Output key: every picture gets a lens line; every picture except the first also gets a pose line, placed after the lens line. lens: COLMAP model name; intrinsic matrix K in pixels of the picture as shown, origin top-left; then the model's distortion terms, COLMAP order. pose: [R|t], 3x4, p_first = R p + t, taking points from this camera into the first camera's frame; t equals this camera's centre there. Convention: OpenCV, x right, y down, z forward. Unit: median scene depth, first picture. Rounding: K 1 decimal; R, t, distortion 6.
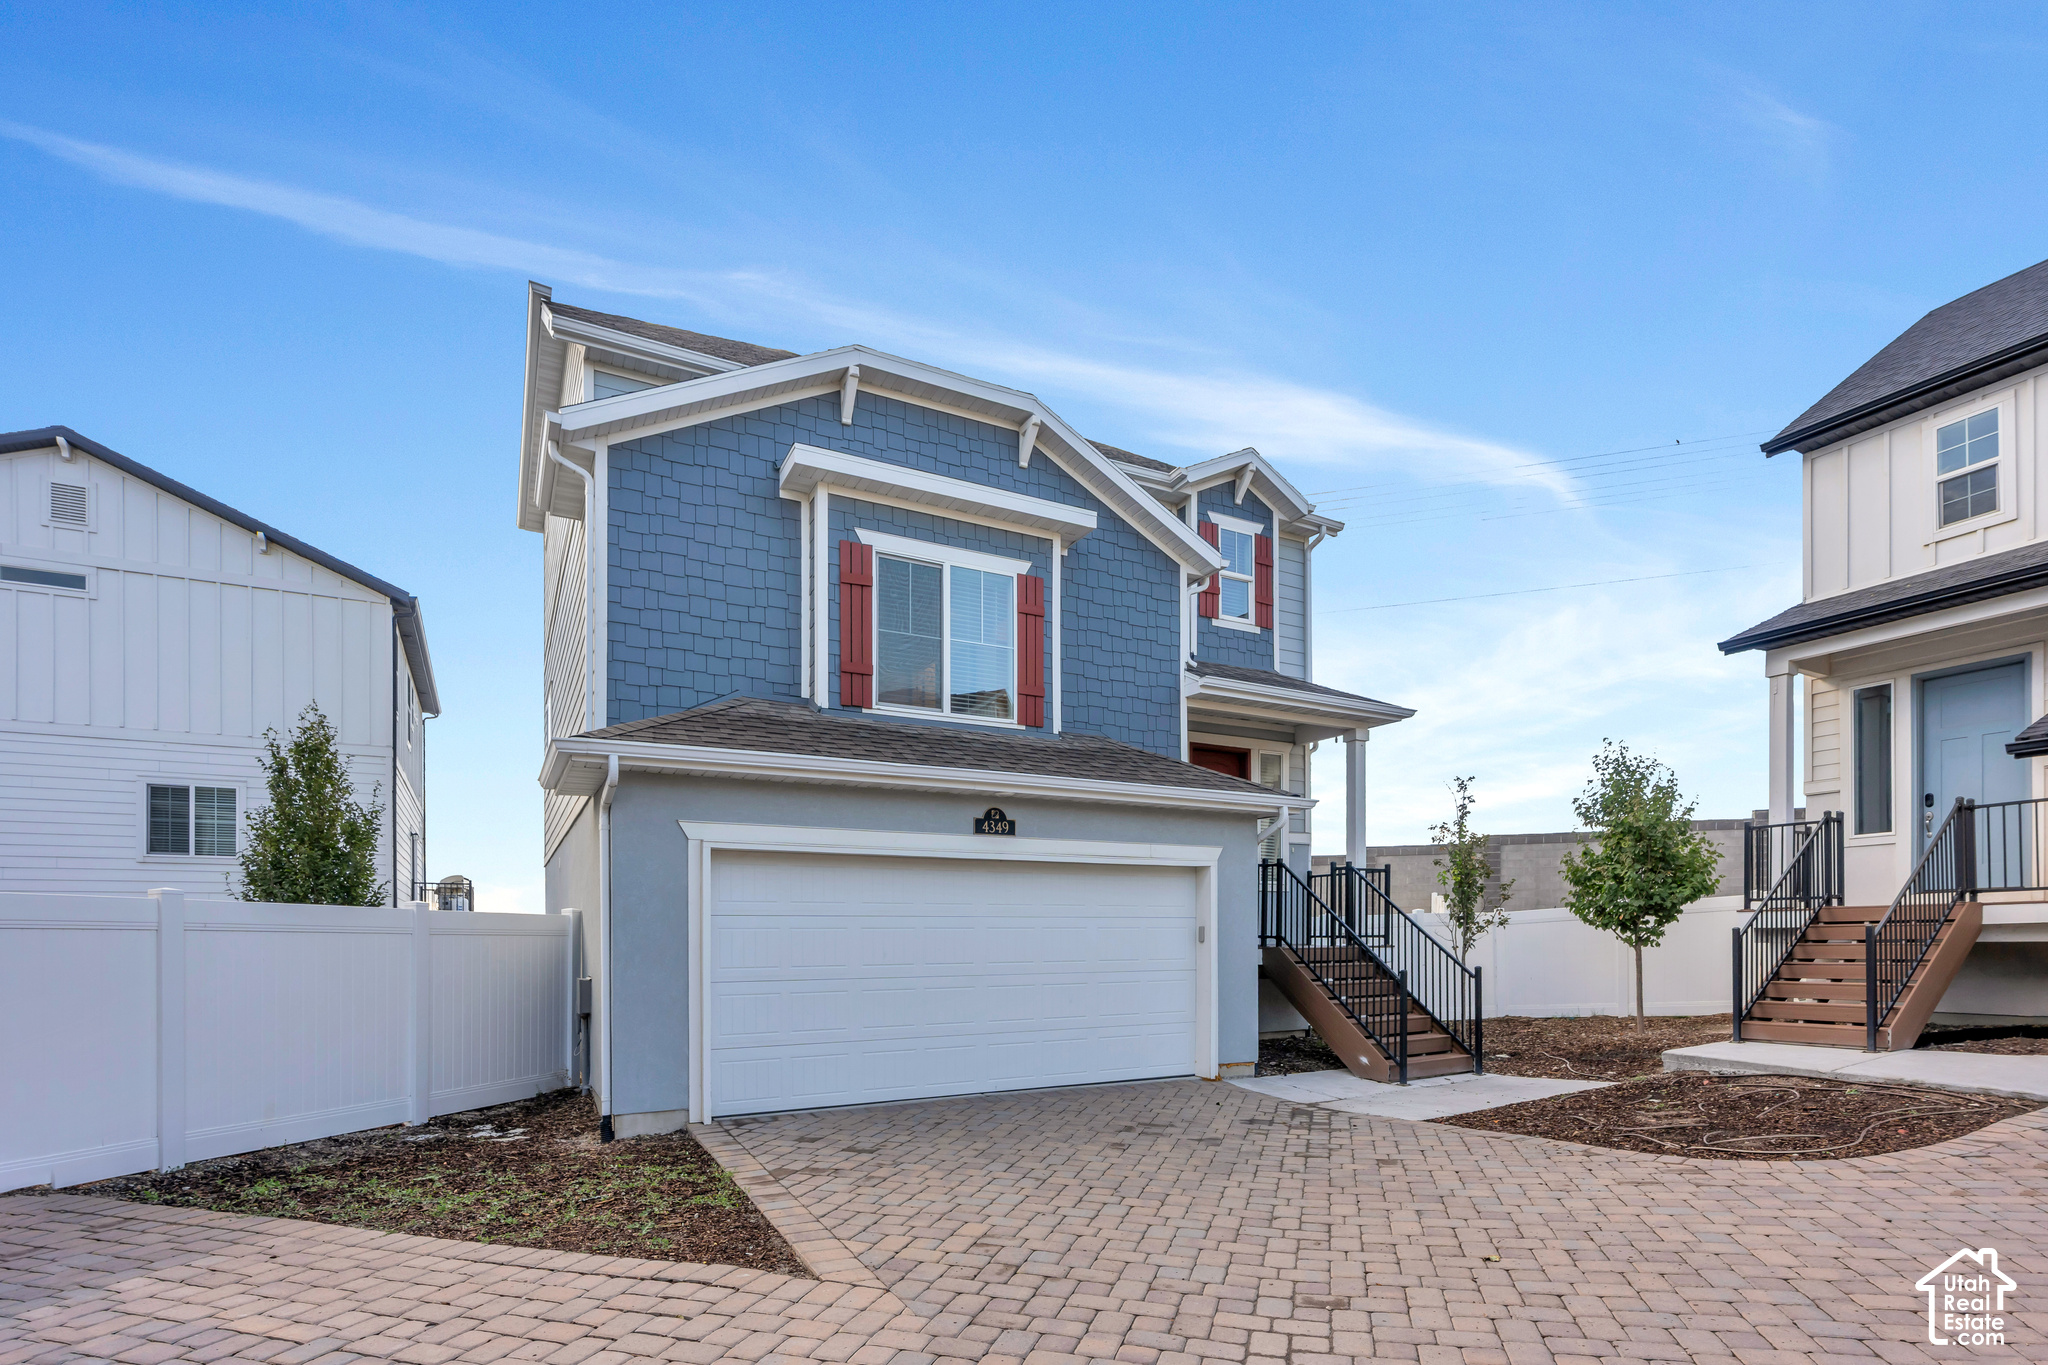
lens RADIAL K [[917.9, 0, 1026.8], [0, 917.9, 644.3], [0, 0, 1]] dist [-0.001237, 0.000472]
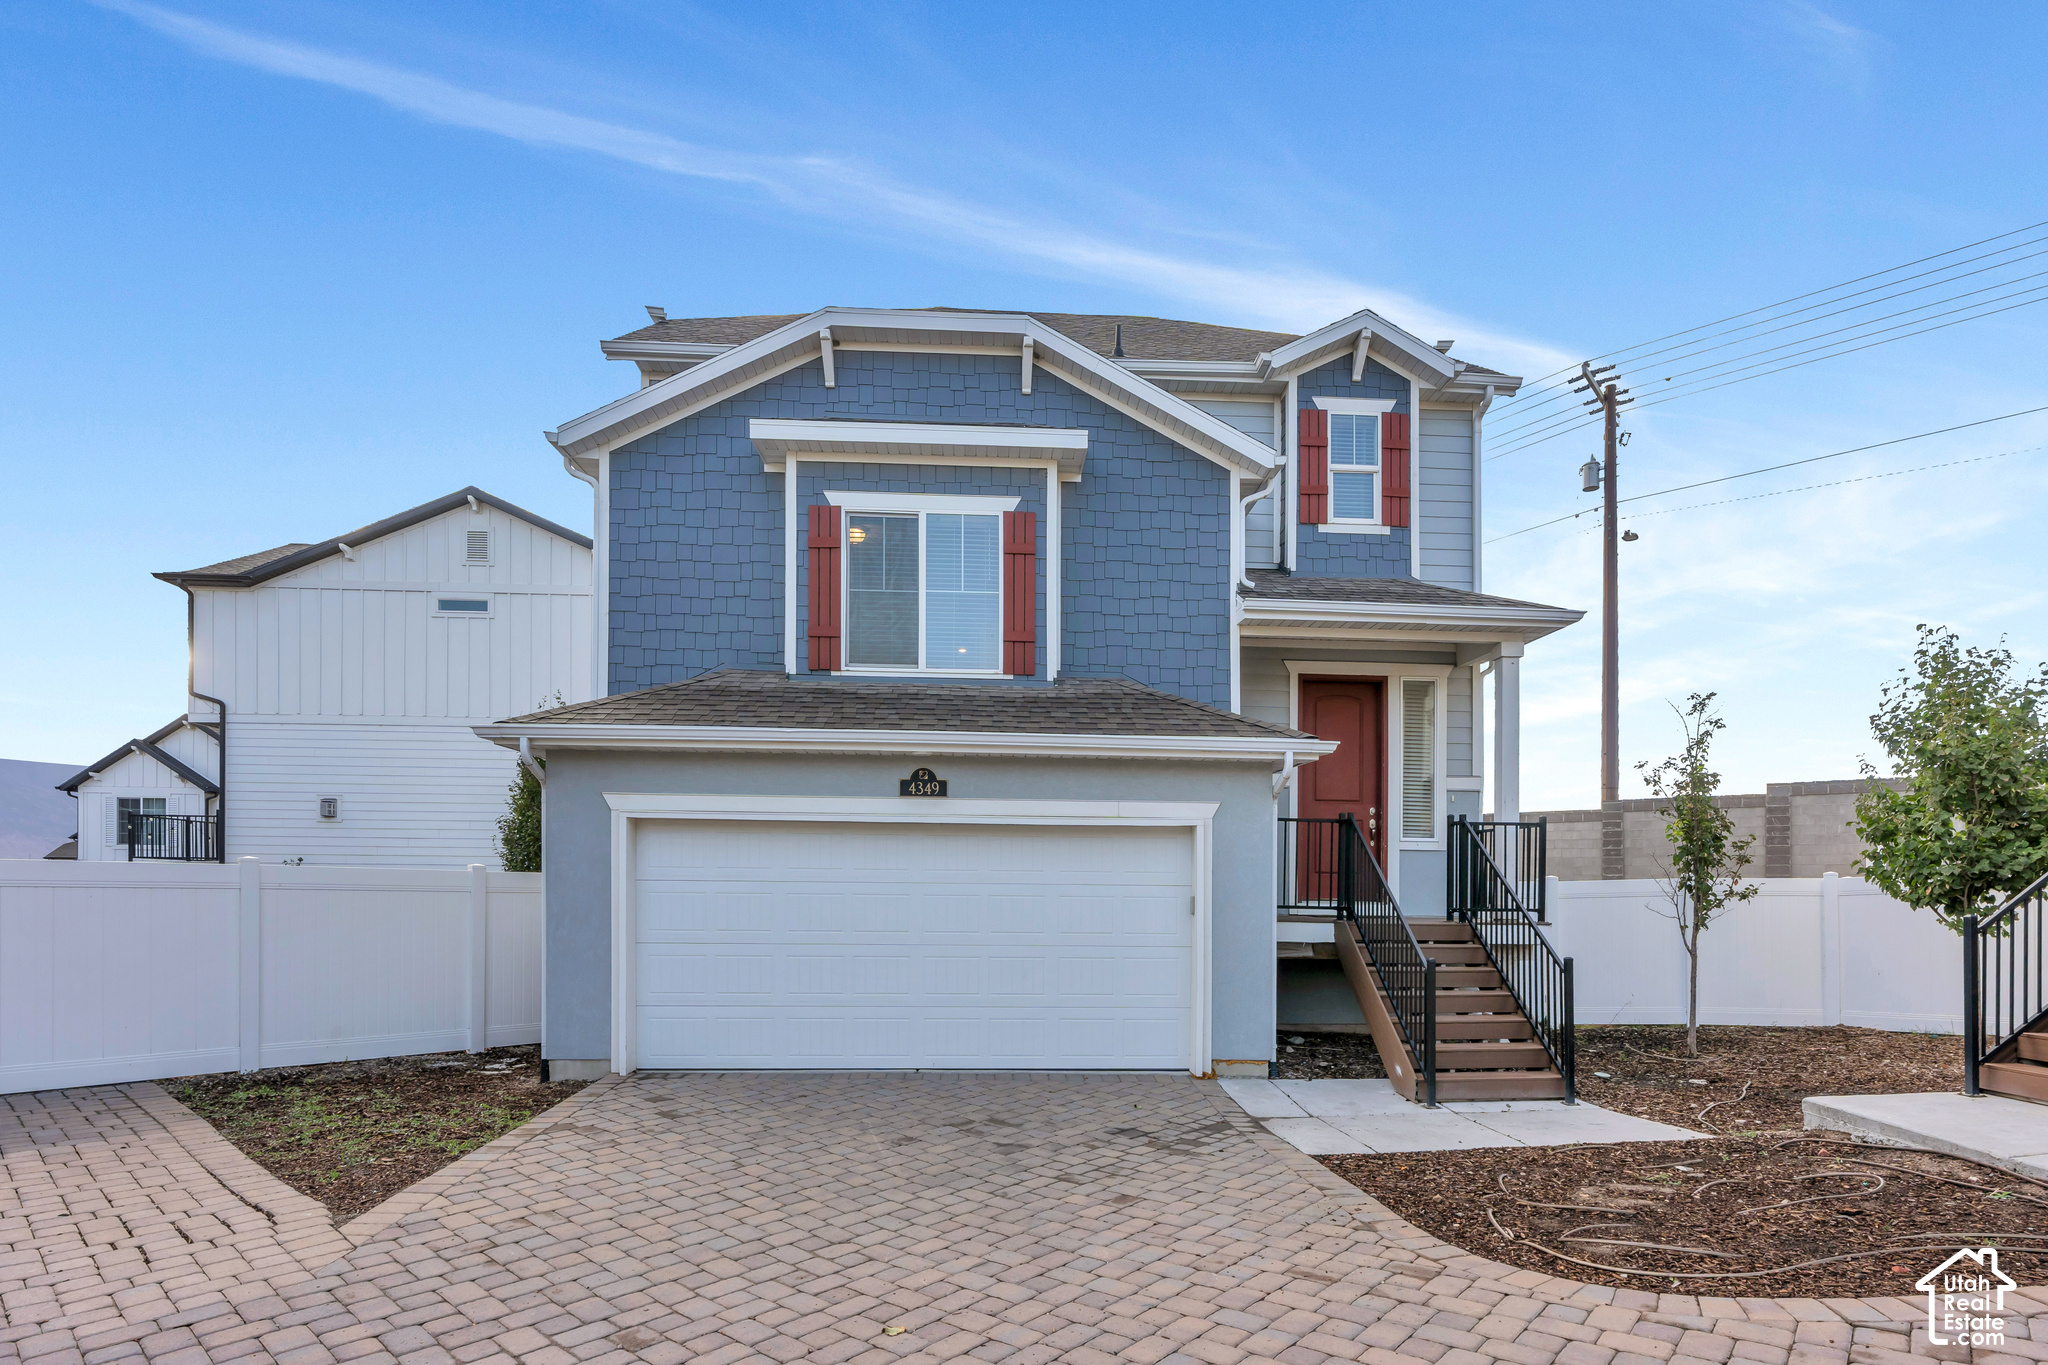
lens RADIAL K [[969.4, 0, 1022.8], [0, 969.4, 584.5], [0, 0, 1]] dist [0.000000, -0.000125]
pose [[0.912218, -0.108152, -0.395173, 0.405402], [0.110432, 0.993738, -0.017047, 0.015773], [0.394542, -0.028089, 0.918448, 0.109303]]
